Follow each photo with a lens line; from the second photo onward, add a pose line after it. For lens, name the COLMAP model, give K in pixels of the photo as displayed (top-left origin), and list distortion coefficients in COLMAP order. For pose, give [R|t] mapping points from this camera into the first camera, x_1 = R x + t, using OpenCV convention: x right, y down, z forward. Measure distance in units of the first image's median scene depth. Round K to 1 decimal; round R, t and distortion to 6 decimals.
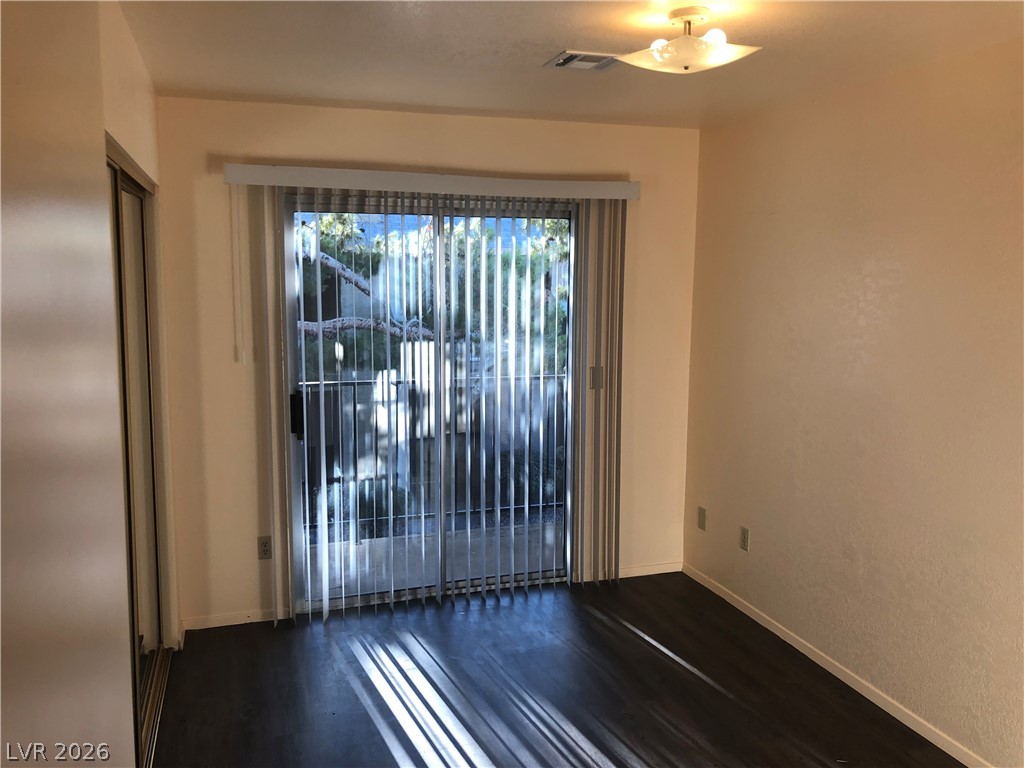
lens RADIAL K [[850.7, 0, 504.5], [0, 850.7, 385.5], [0, 0, 1]] dist [0.037387, -0.077616]
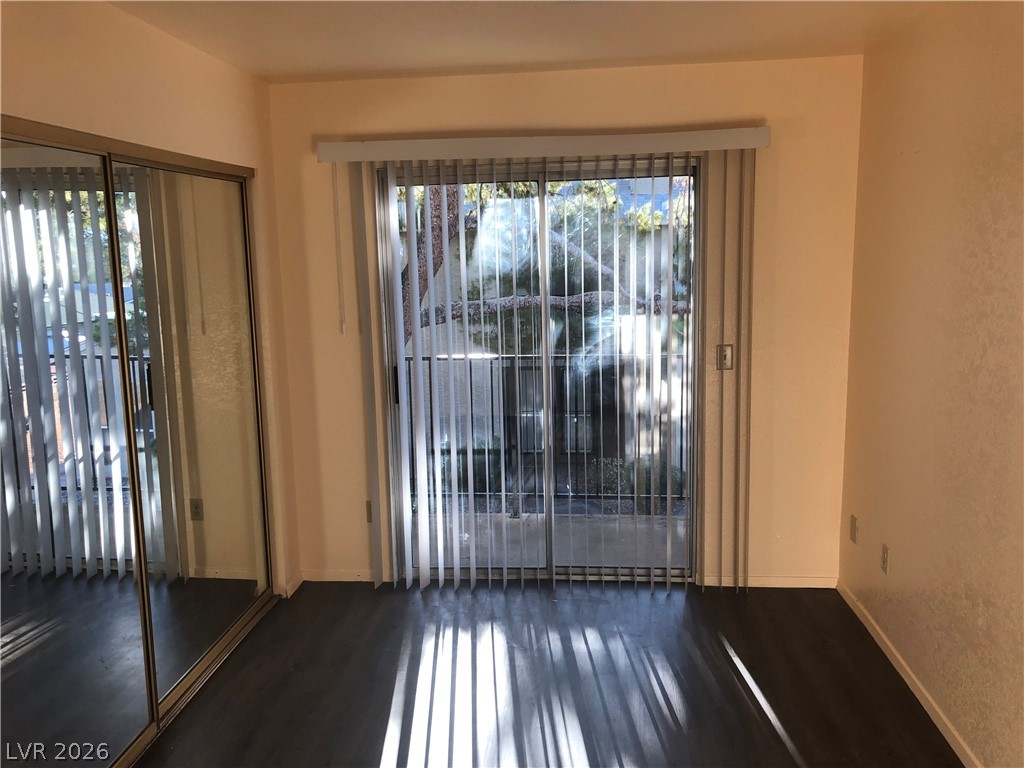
lens RADIAL K [[850.7, 0, 513.8], [0, 850.7, 382.7], [0, 0, 1]] dist [0.037387, -0.077616]
pose [[0.913893, 0.036805, -0.404283, 0.288002], [-0.022786, 0.998962, 0.039434, -0.012669], [0.405315, -0.026826, 0.913783, 0.121141]]
